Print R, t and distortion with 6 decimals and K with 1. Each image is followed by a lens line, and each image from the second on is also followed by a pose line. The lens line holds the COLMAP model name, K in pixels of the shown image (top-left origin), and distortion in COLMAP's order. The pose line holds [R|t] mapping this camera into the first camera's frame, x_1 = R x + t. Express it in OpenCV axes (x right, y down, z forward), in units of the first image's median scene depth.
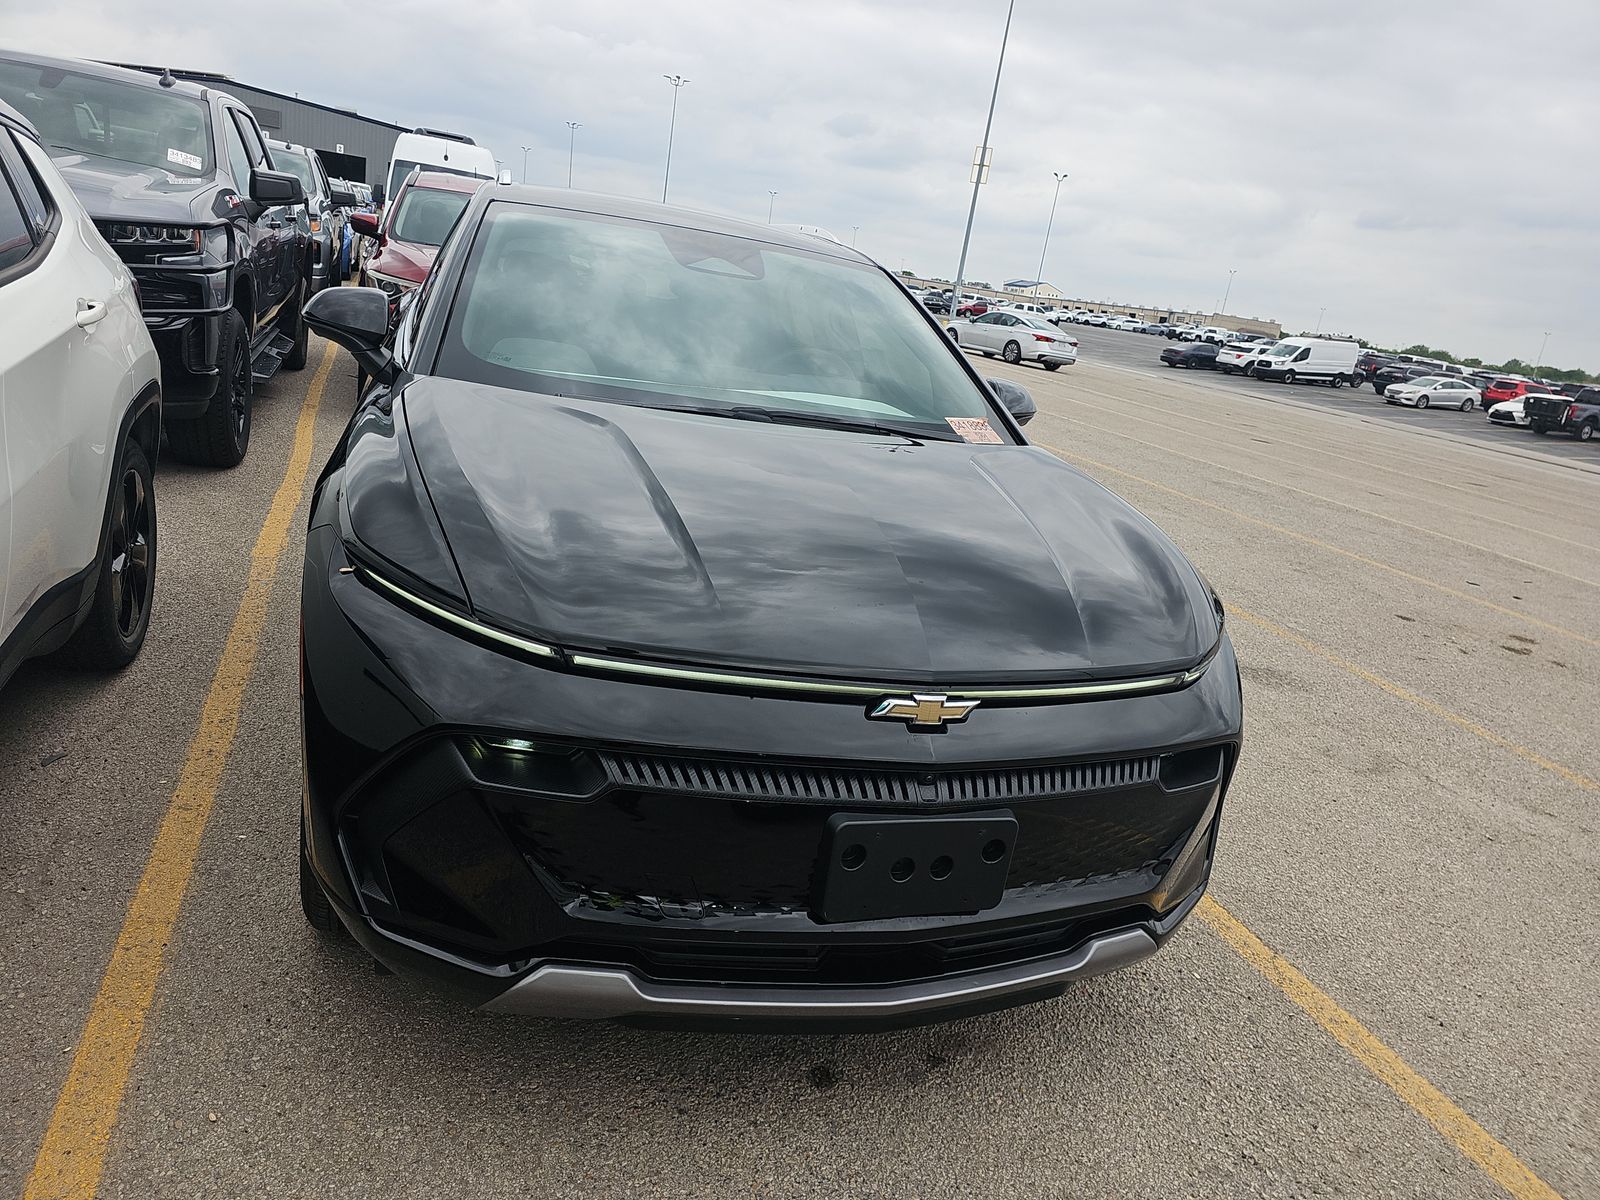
lens RADIAL K [[1124.1, 0, 800.0], [0, 1124.1, 600.0], [0, 0, 1]] dist [0.053491, -0.058846]
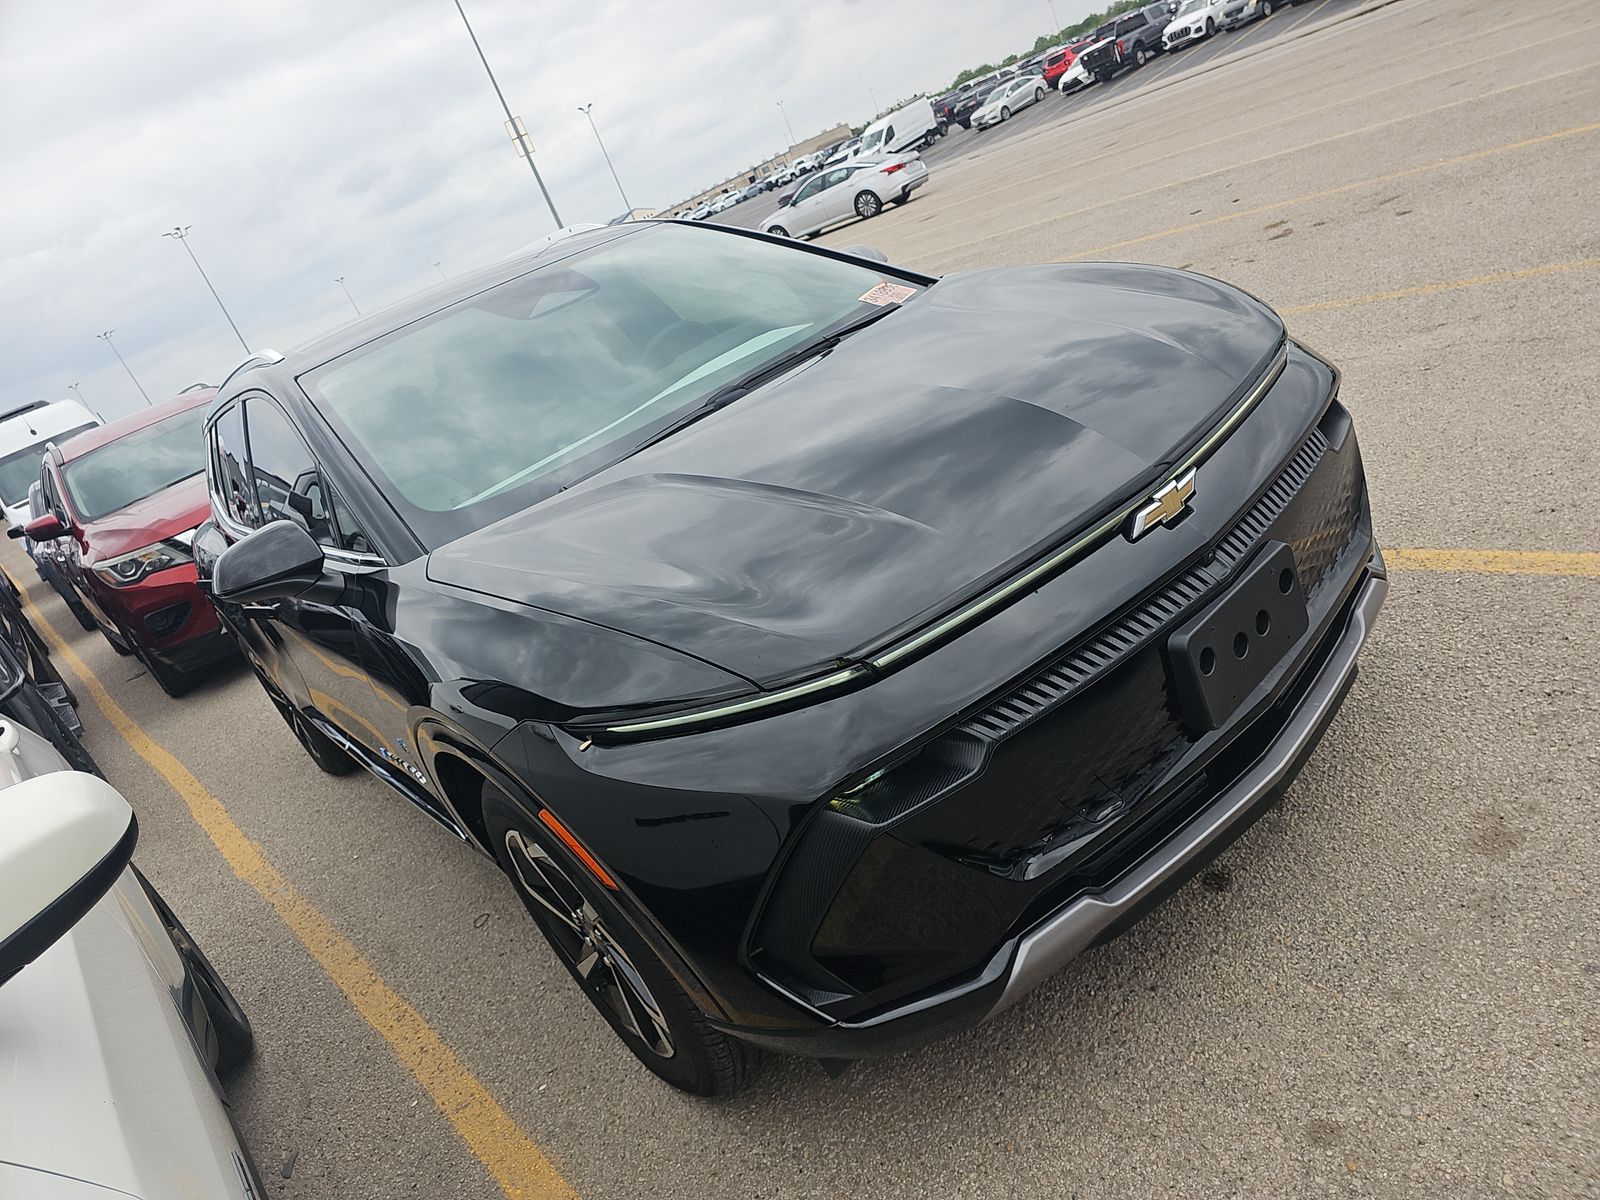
lens RADIAL K [[1117.0, 0, 802.9], [0, 1117.0, 609.1], [0, 0, 1]] dist [0.072616, -0.086361]
pose [[0.796661, -0.583444, 0.157874, -0.165895], [0.575291, 0.812054, 0.098024, -0.050599], [-0.185393, 0.012732, 0.982582, 0.039788]]
